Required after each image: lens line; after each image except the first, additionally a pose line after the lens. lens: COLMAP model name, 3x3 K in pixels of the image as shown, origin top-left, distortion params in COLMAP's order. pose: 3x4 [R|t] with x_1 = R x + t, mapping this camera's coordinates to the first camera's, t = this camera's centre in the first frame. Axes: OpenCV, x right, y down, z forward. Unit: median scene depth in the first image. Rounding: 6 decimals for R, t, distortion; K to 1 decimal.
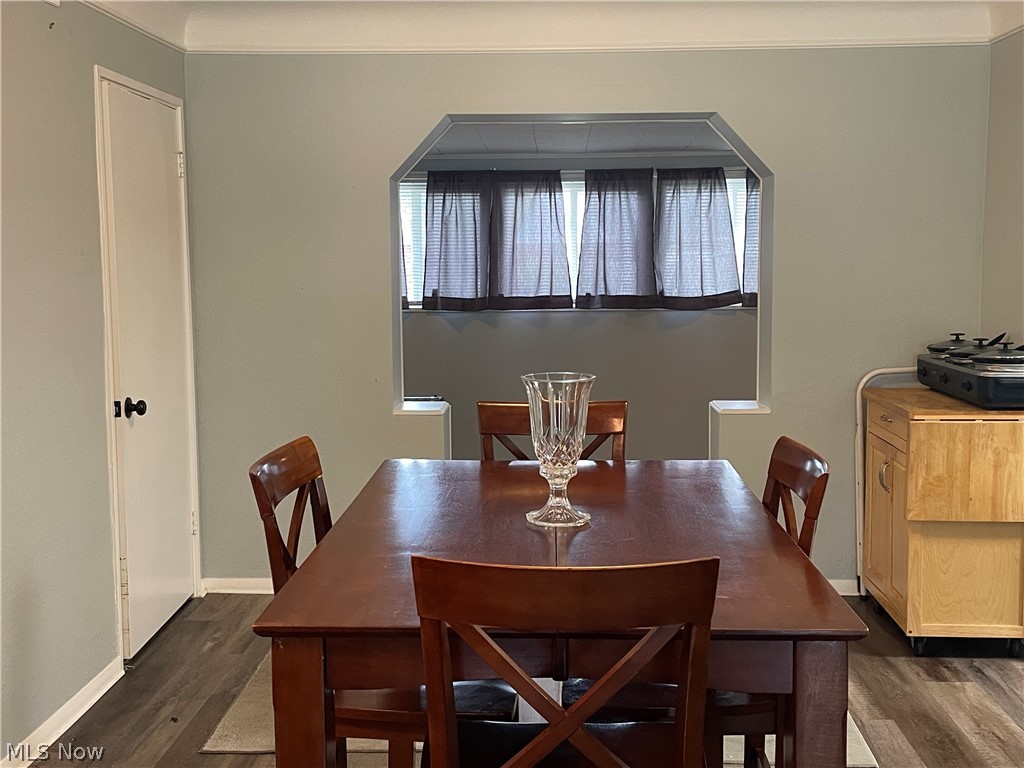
lens RADIAL K [[1128.2, 0, 508.5], [0, 1128.2, 376.0], [0, 0, 1]] dist [0.077728, 0.000000]
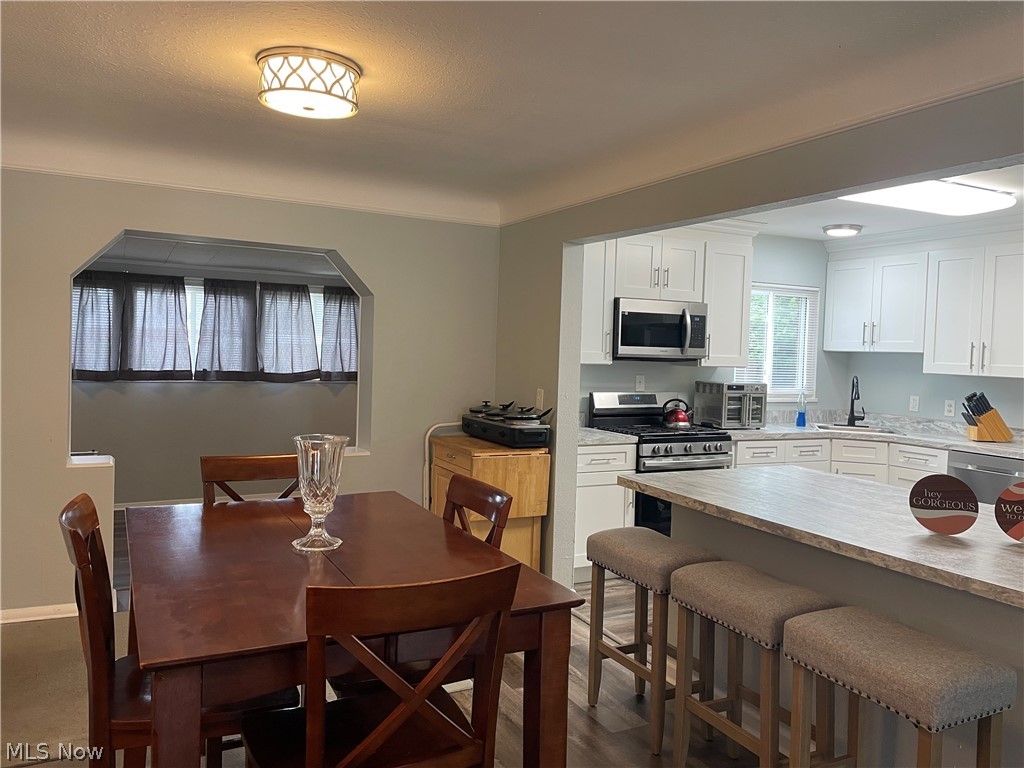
lens RADIAL K [[763.0, 0, 511.8], [0, 763.0, 374.5], [0, 0, 1]] dist [0.069458, -0.086525]
pose [[0.867709, 0.017139, 0.496776, -0.069481], [0.015700, 0.997962, -0.061853, -0.004721], [-0.496824, 0.061470, 0.865672, 0.027622]]
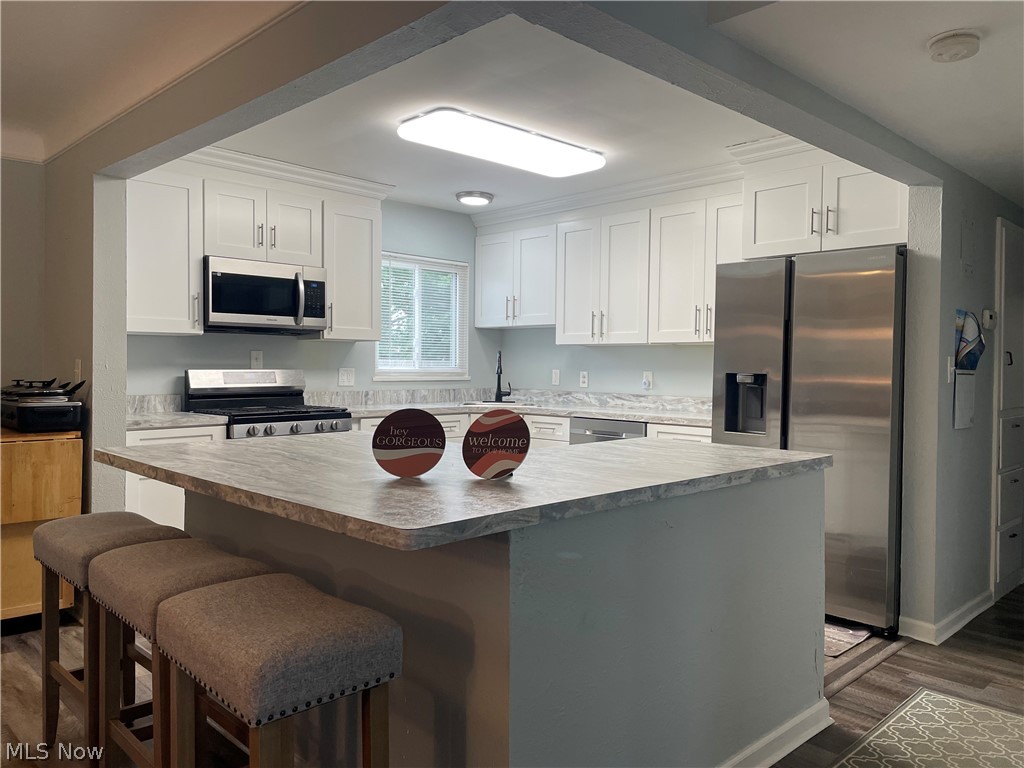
lens RADIAL K [[763.0, 0, 520.8], [0, 763.0, 378.5], [0, 0, 1]] dist [0.069458, -0.086525]
pose [[0.673164, 0.000077, 0.739493, 0.082230], [0.065108, 0.996110, -0.059372, 0.030196], [-0.736622, 0.088114, 0.670541, 0.006572]]
